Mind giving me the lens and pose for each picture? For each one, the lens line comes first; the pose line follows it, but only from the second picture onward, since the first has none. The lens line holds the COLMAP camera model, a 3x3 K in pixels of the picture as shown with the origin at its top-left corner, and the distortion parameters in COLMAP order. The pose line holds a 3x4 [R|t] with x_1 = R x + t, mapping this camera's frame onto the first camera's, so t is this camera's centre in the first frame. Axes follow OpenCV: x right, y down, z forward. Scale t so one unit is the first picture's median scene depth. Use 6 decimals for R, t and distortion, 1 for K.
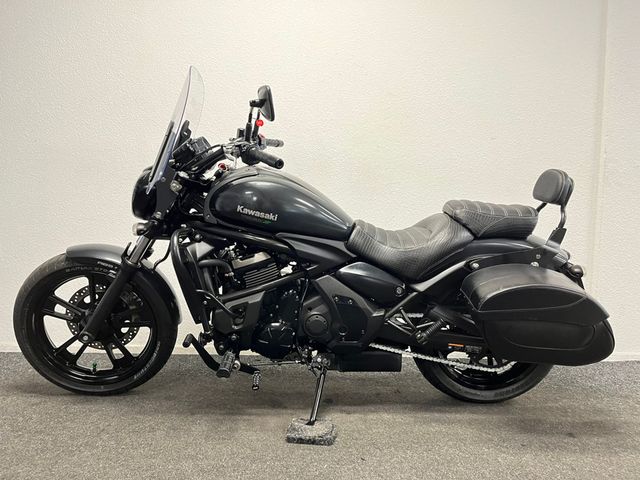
lens RADIAL K [[494.4, 0, 320.0], [0, 494.4, 240.0], [0, 0, 1]] dist [0.030352, -0.005587]
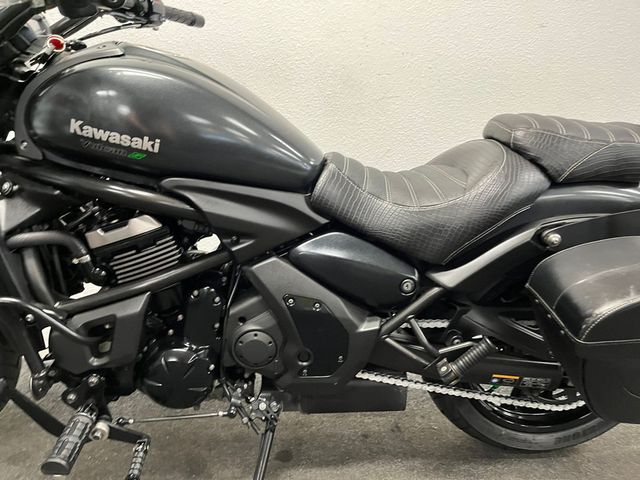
lens RADIAL K [[494.4, 0, 320.0], [0, 494.4, 240.0], [0, 0, 1]] dist [0.030352, -0.005587]
pose [[0.999269, -0.012066, 0.036278, 0.045789], [0.007778, 0.993210, 0.116075, -0.009125], [-0.037433, -0.115708, 0.992578, 0.474175]]
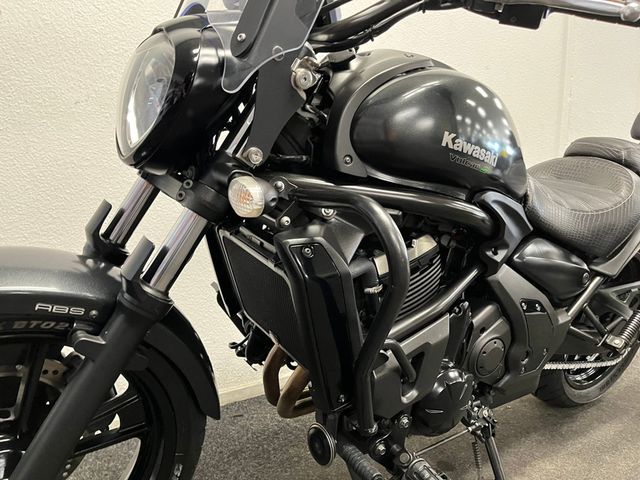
lens RADIAL K [[494.4, 0, 320.0], [0, 494.4, 240.0], [0, 0, 1]] dist [0.030352, -0.005587]
pose [[0.852700, -0.085268, 0.515395, -0.451111], [0.047033, 0.995113, 0.086820, -0.017266], [-0.520280, -0.049791, 0.852543, 0.631212]]
